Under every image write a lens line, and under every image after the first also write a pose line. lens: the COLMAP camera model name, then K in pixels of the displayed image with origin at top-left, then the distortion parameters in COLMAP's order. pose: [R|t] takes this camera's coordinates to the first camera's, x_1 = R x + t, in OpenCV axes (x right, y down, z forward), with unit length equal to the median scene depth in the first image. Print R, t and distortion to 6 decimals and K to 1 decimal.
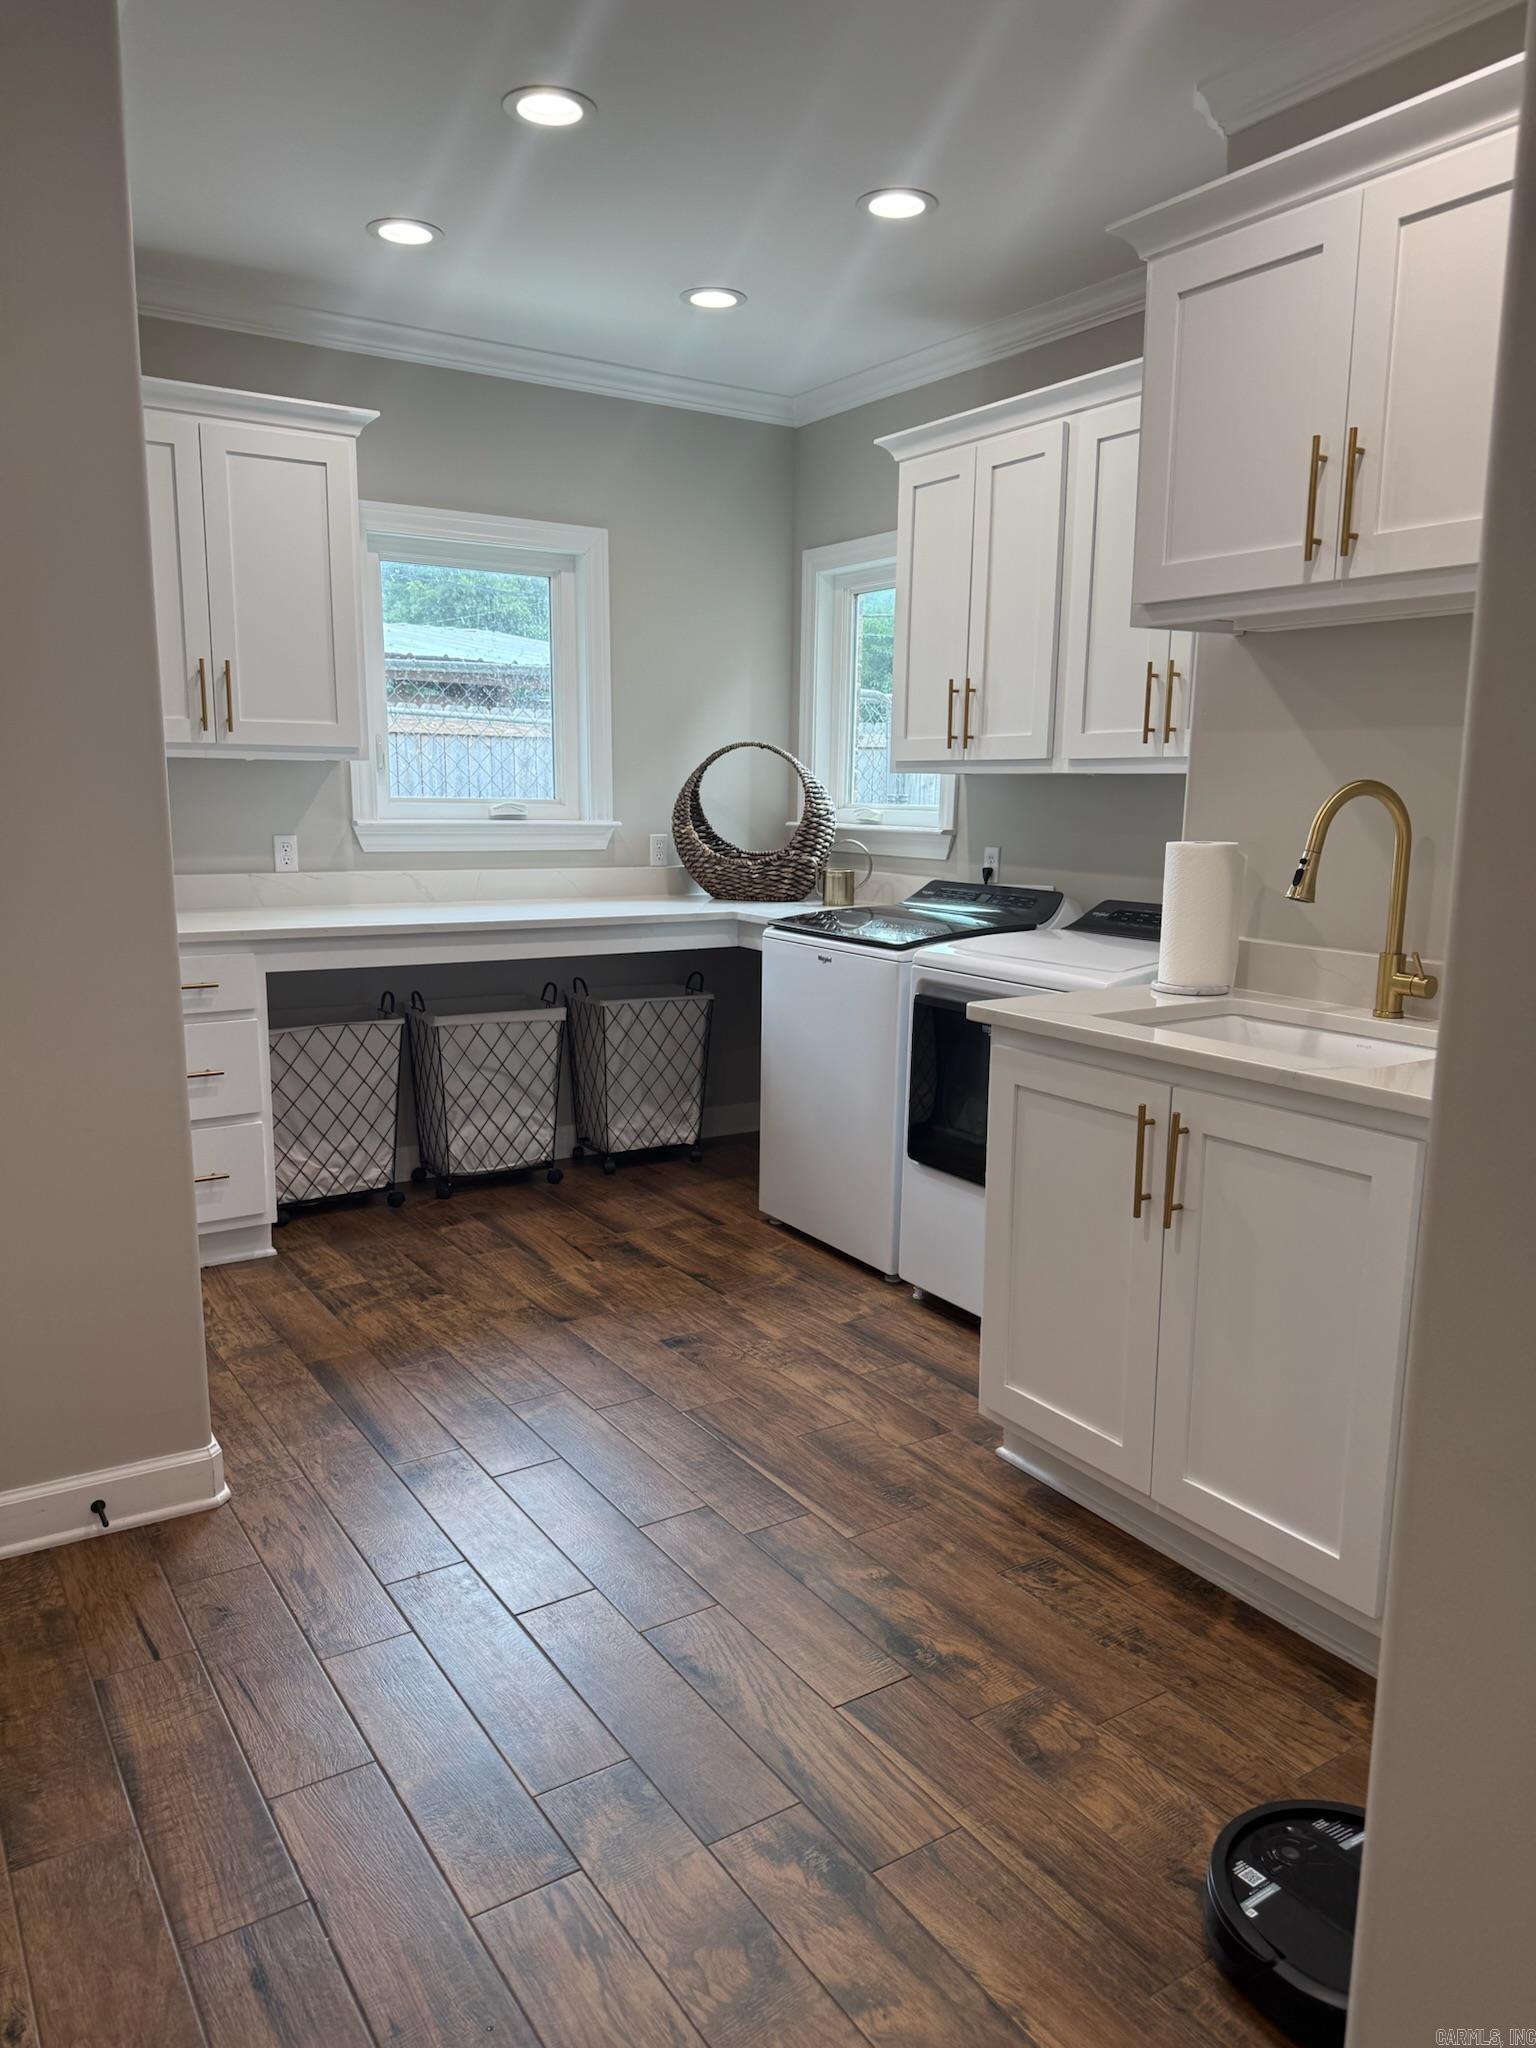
lens RADIAL K [[1438.2, 0, 774.7], [0, 1438.2, 1037.1], [0, 0, 1]] dist [0.078857, -0.105985]
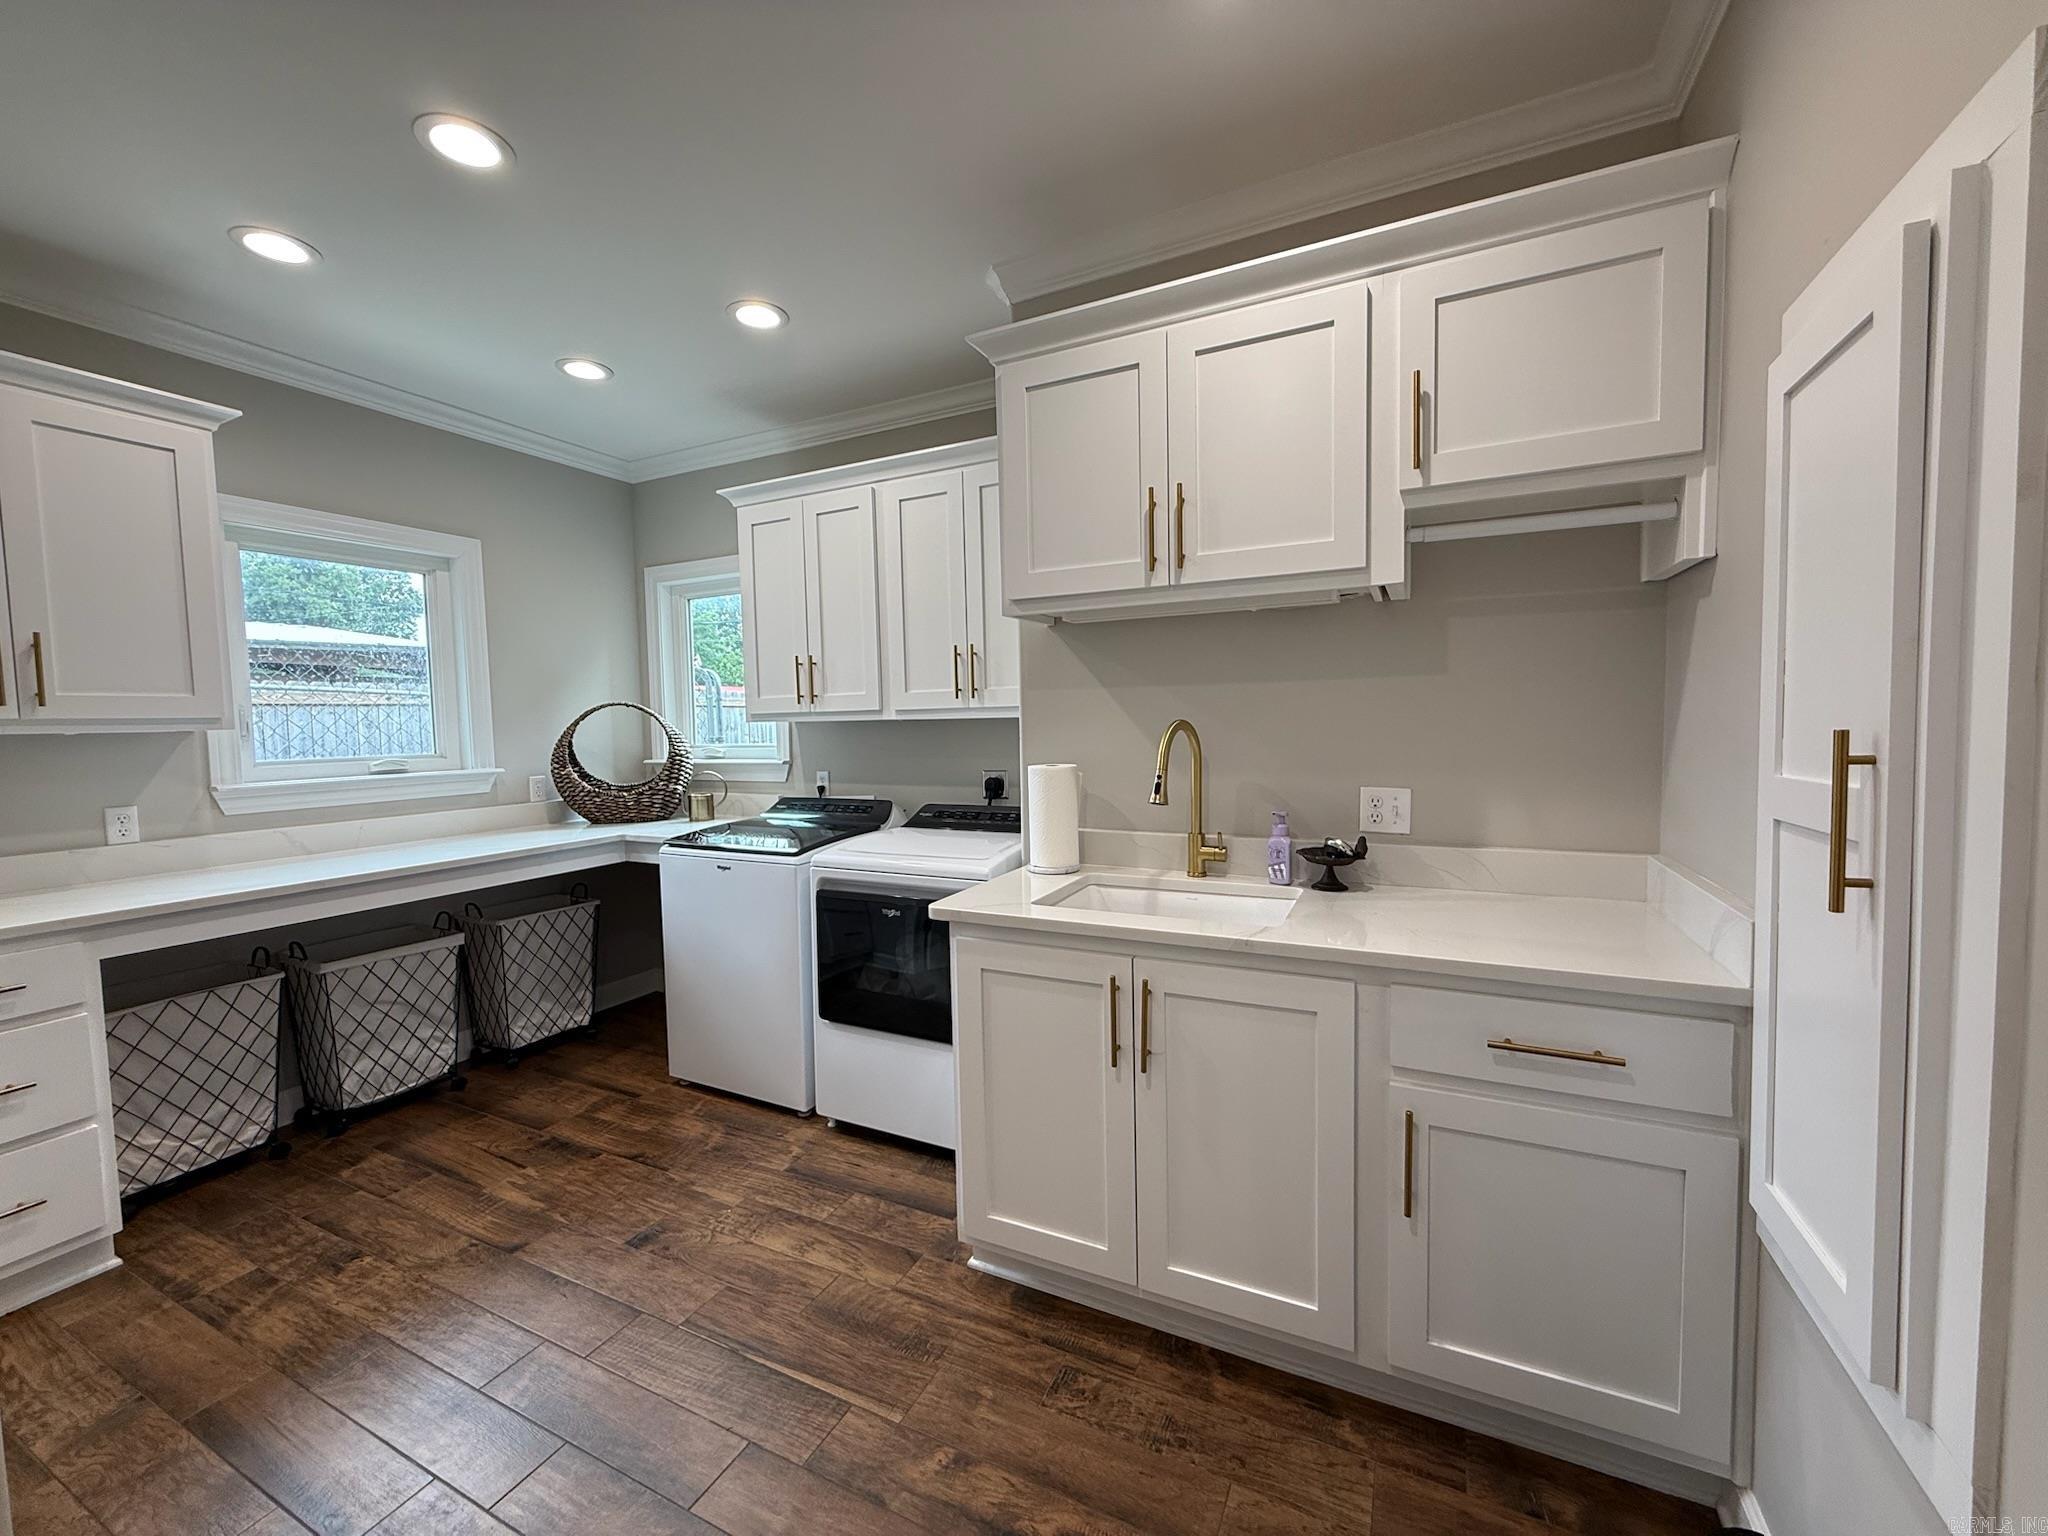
lens RADIAL K [[816.4, 0, 1023.4], [0, 816.4, 763.2], [0, 0, 1]] dist [-0.001200, 0.000593]
pose [[0.860825, -0.059360, 0.505426, -0.100225], [0.121034, 0.988556, -0.090040, -0.051011], [-0.494298, 0.138683, 0.858159, 0.245970]]
